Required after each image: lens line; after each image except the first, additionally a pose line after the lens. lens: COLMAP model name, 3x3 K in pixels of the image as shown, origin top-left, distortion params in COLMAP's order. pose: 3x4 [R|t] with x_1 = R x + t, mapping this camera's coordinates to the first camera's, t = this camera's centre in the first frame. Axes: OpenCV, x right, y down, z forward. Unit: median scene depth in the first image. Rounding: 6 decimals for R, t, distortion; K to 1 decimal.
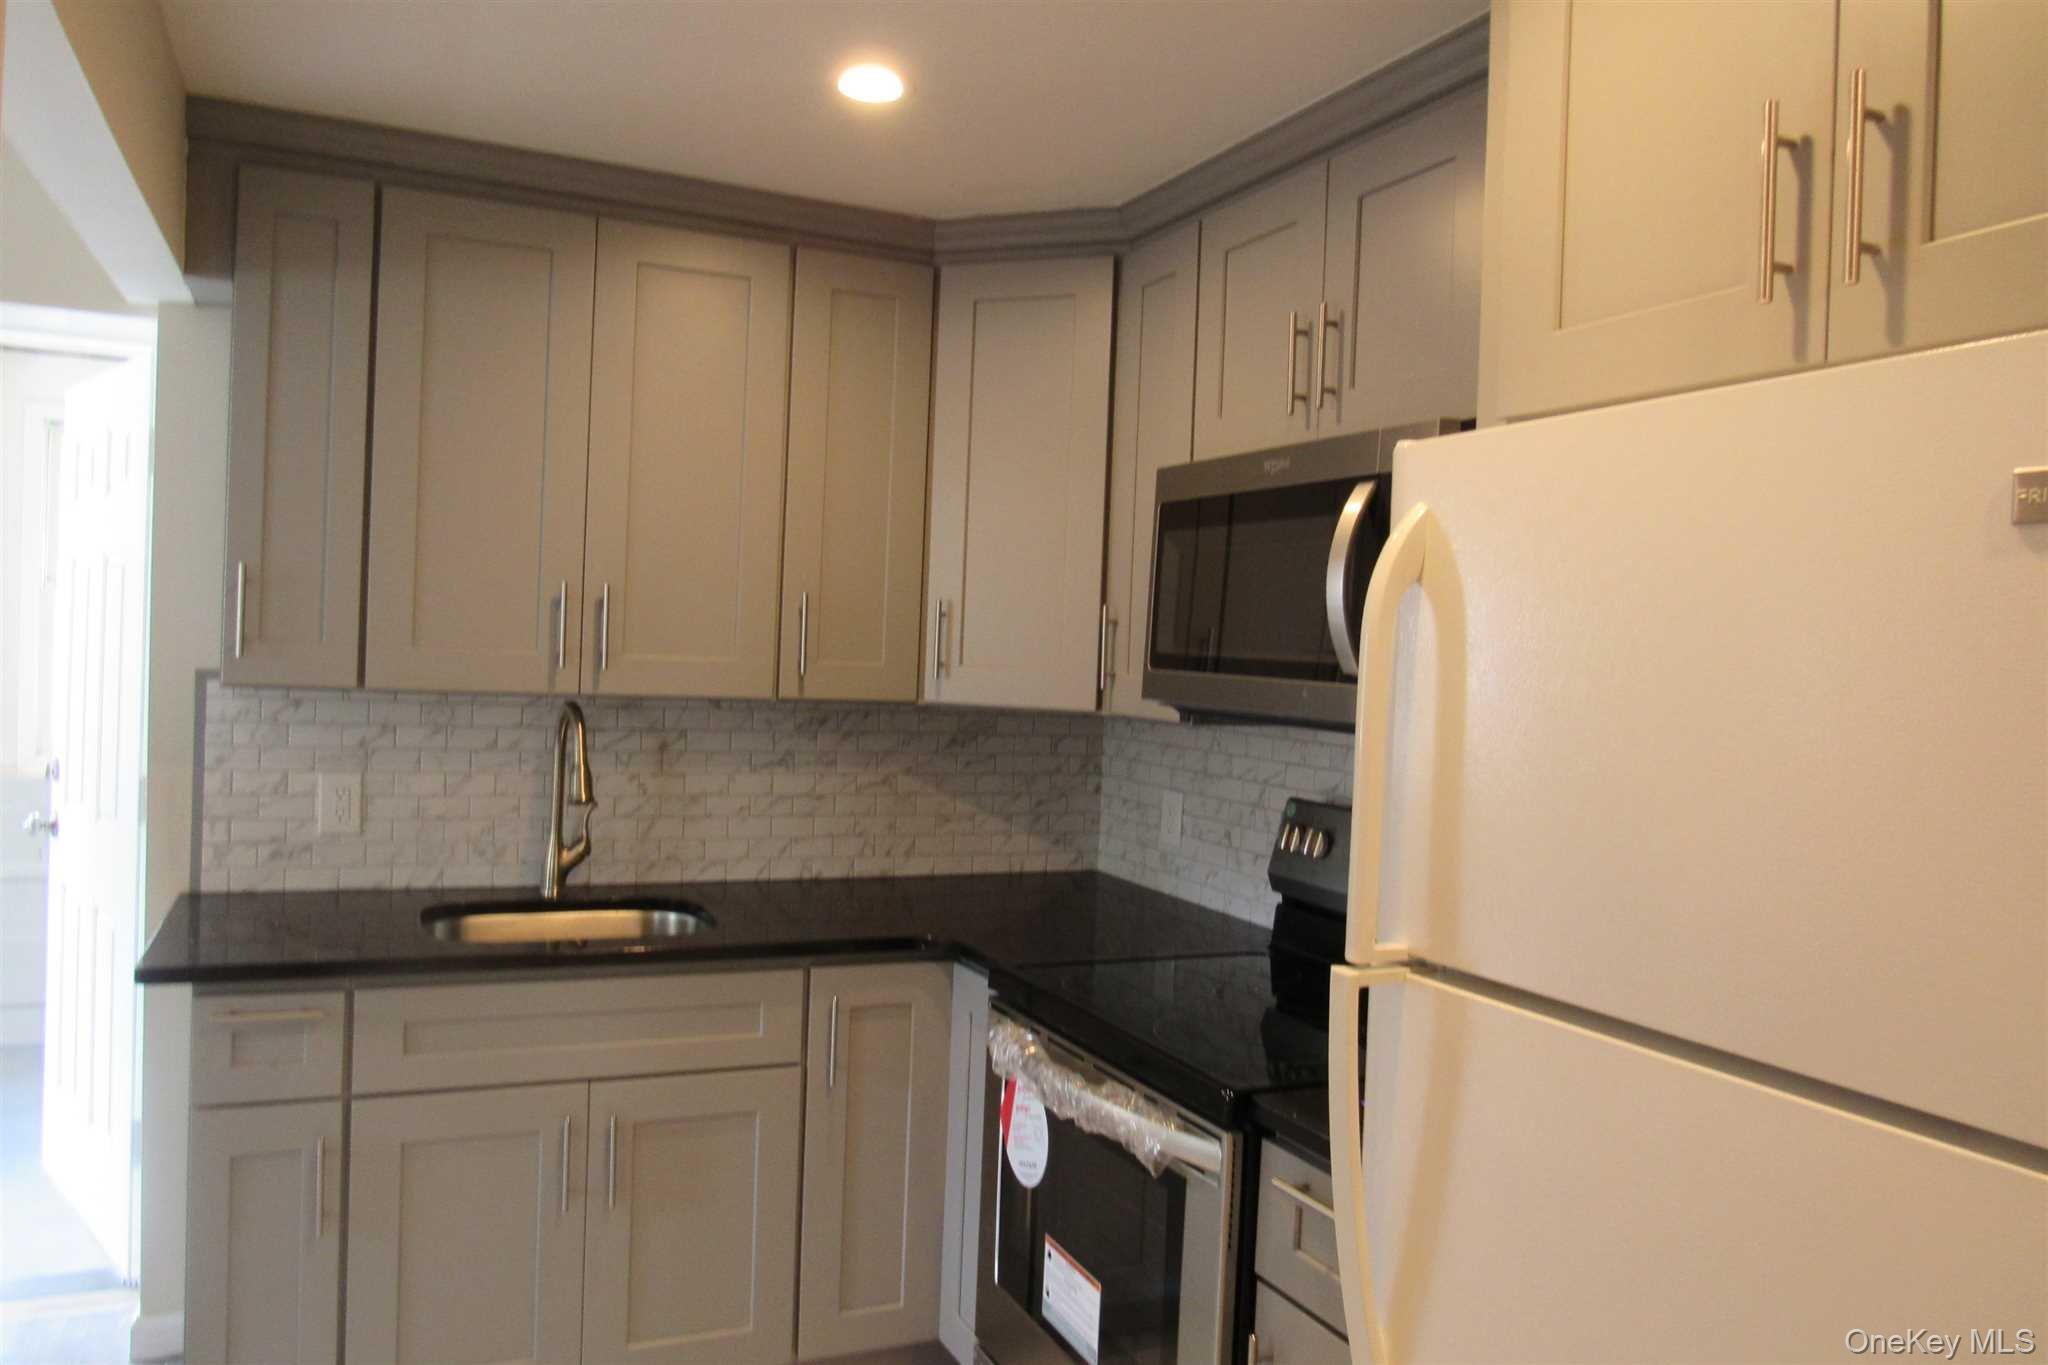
lens RADIAL K [[1503.9, 0, 1024.0], [0, 1503.9, 682.5], [0, 0, 1]] dist [-0.009918, -0.004846]
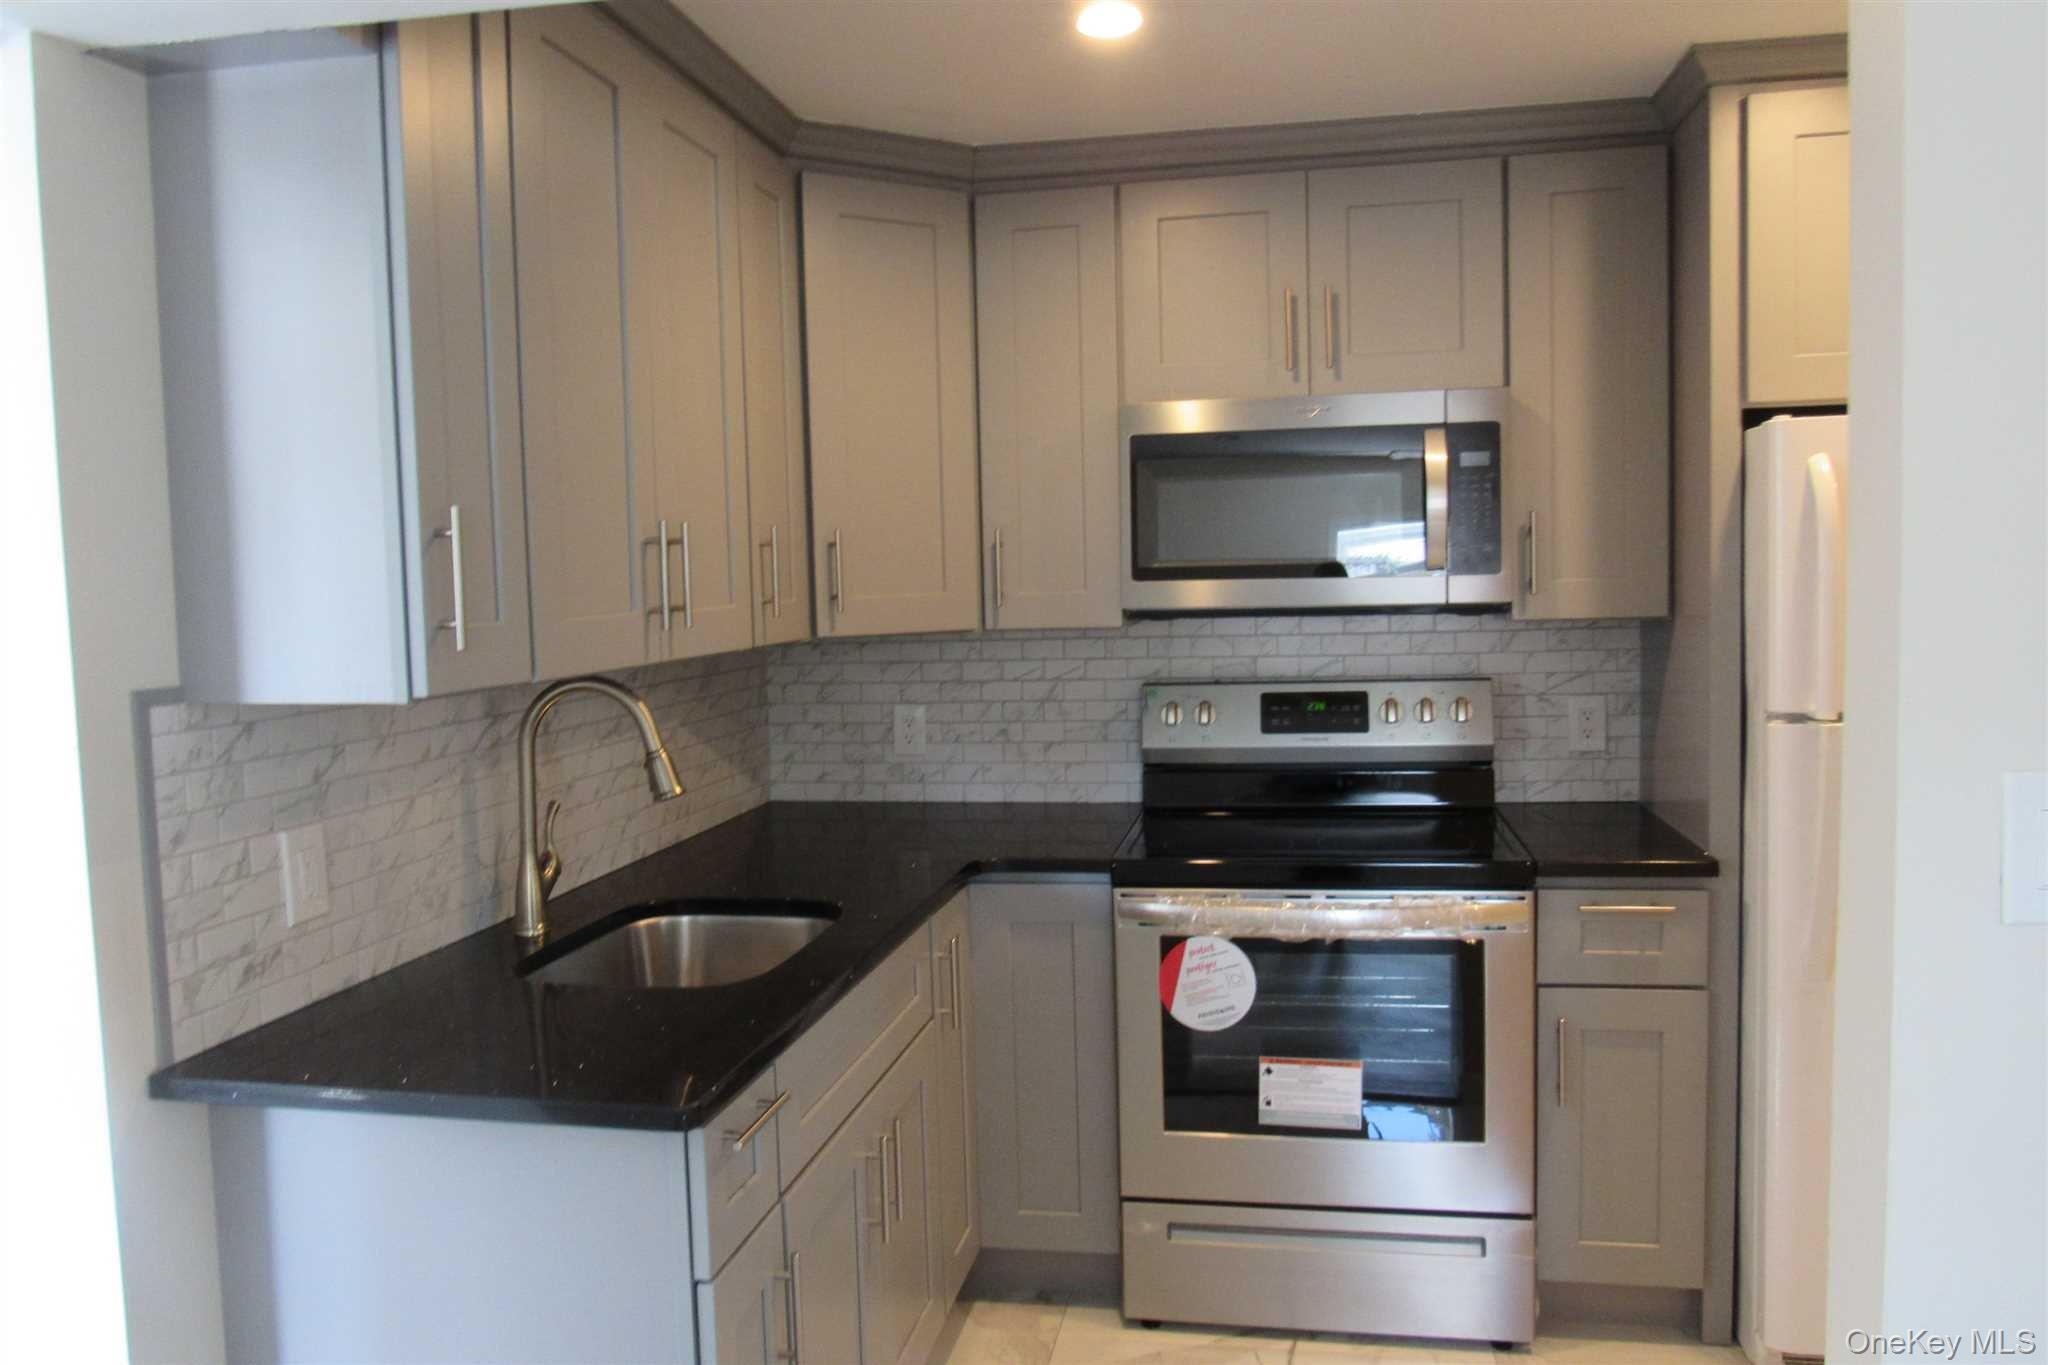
lens RADIAL K [[1503.9, 0, 1024.0], [0, 1503.9, 682.5], [0, 0, 1]] dist [-0.009918, -0.004846]
pose [[0.565534, -0.117432, 0.816322, -0.775130], [0.069491, 0.993076, 0.094716, -0.040568], [-0.821792, 0.003162, 0.569779, 0.357425]]
